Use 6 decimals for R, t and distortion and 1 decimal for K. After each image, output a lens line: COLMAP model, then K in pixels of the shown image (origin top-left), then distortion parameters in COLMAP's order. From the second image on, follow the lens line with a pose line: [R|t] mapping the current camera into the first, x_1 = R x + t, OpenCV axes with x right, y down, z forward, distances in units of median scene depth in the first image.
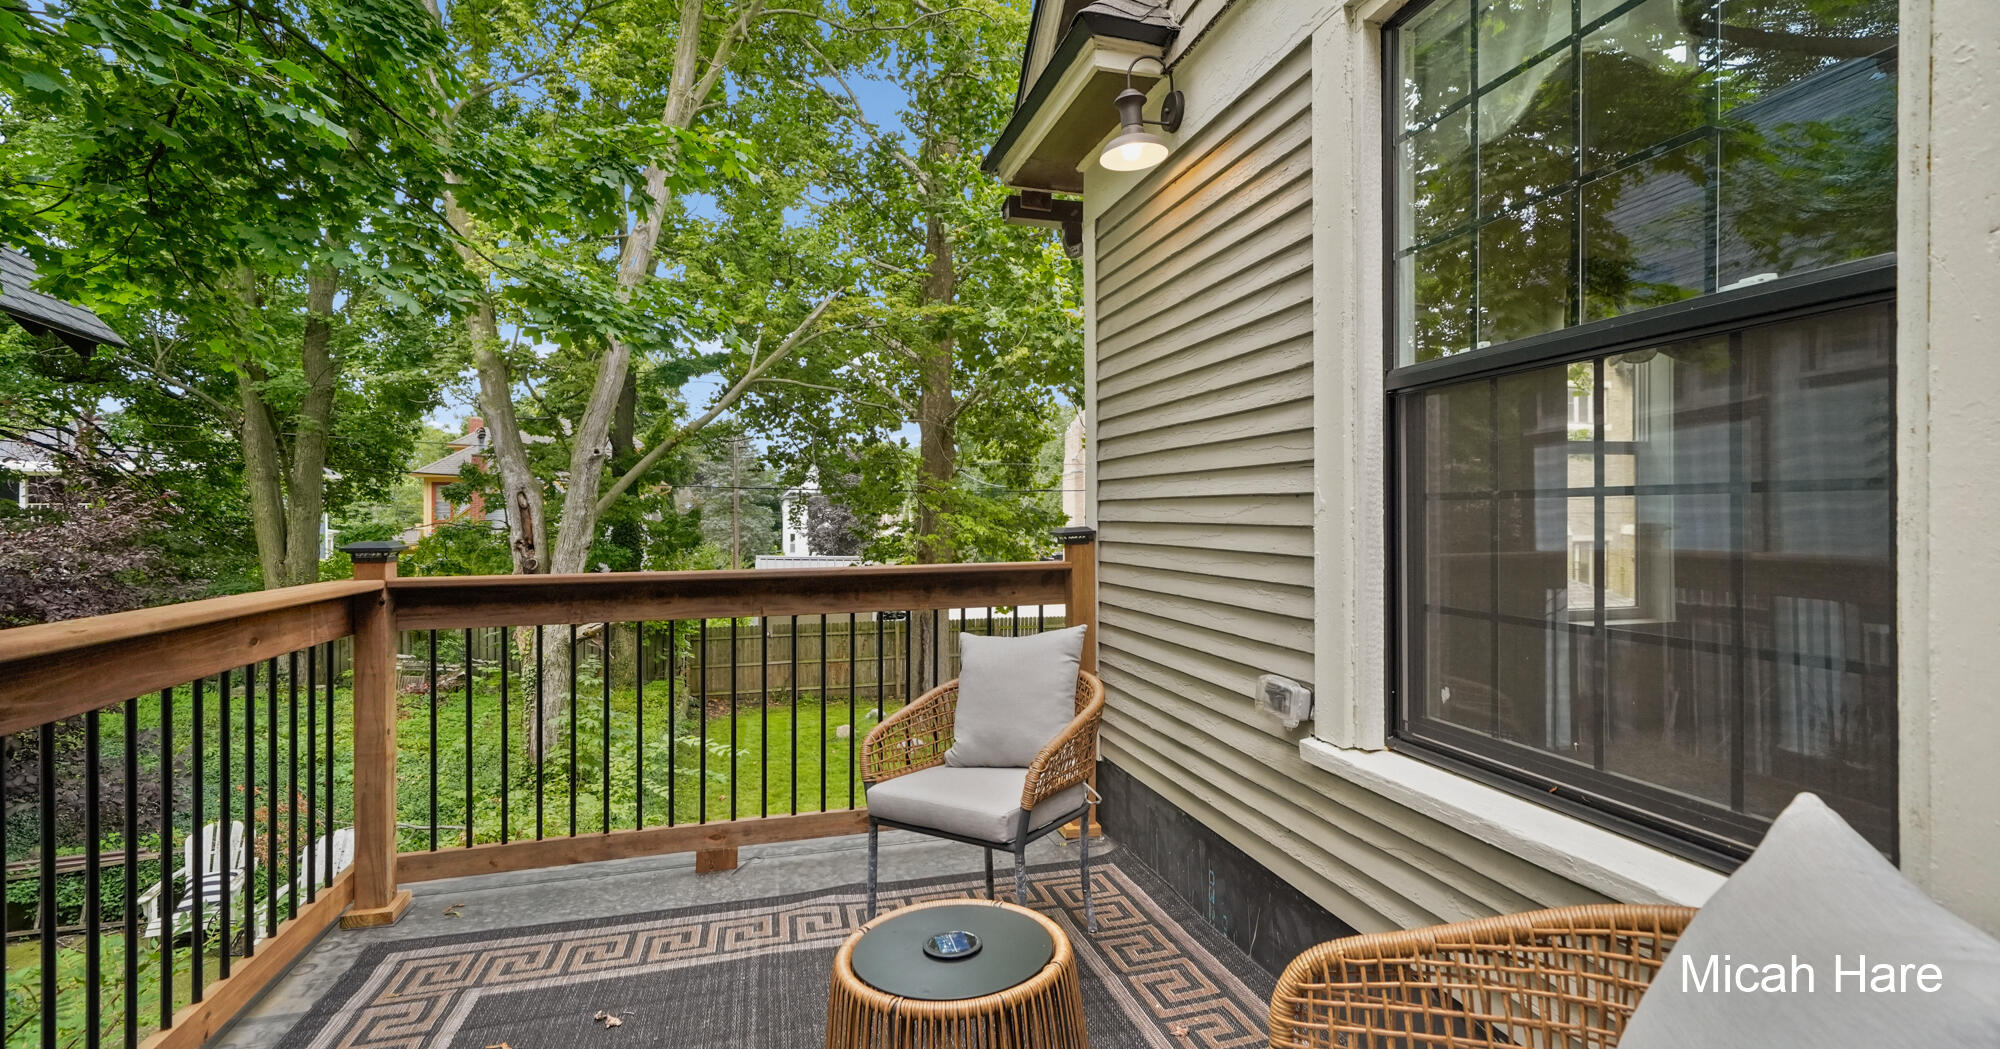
lens RADIAL K [[859.5, 0, 1000.0], [0, 859.5, 524.5], [0, 0, 1]] dist [-0.016713, -0.000094]
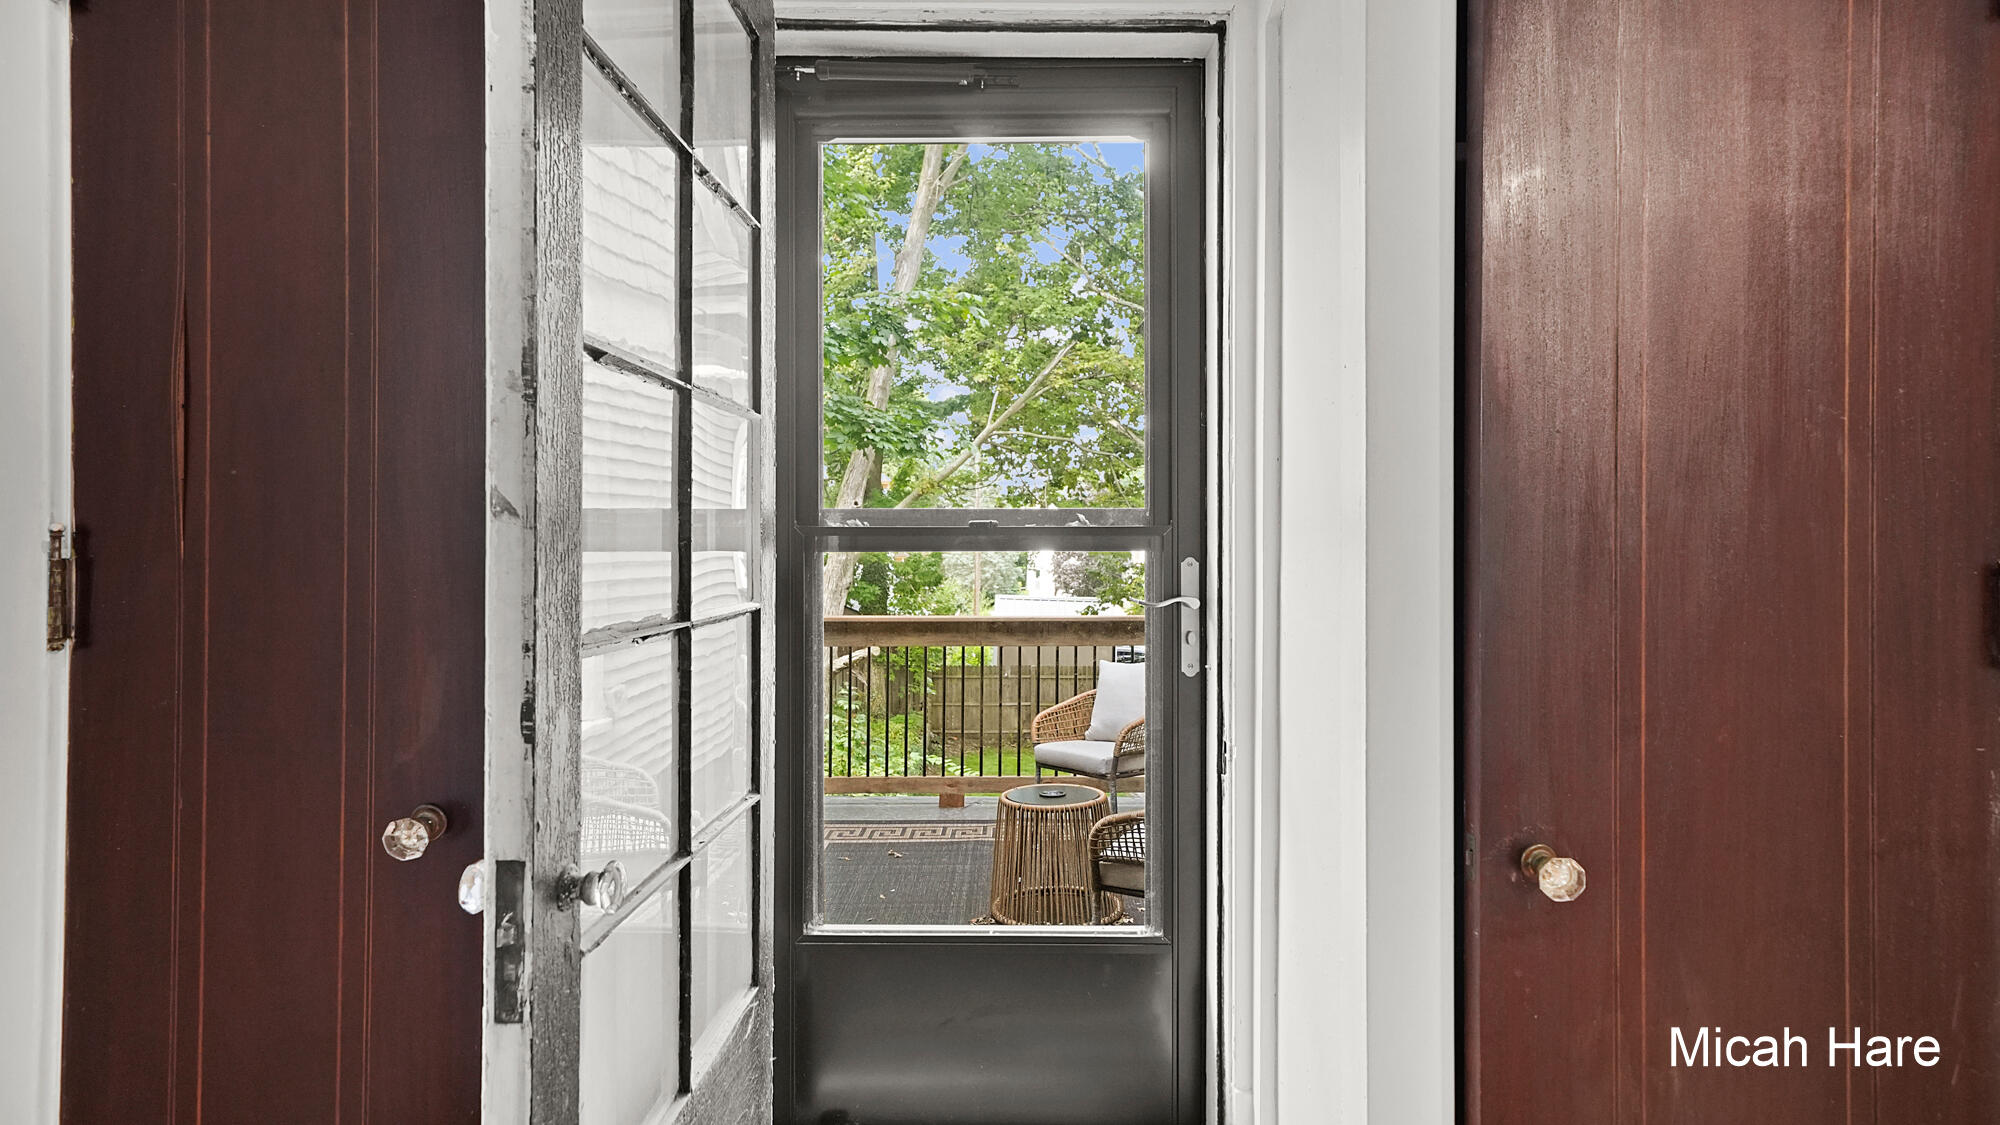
lens RADIAL K [[1011.3, 0, 999.7], [0, 1011.3, 555.1], [0, 0, 1]] dist [-0.032445, 0.000025]
pose [[0.961432, 0.010492, -0.274842, 0.079164], [-0.011143, 0.999938, -0.000809, -0.018593], [0.274817, 0.003840, 0.961489, -0.232468]]
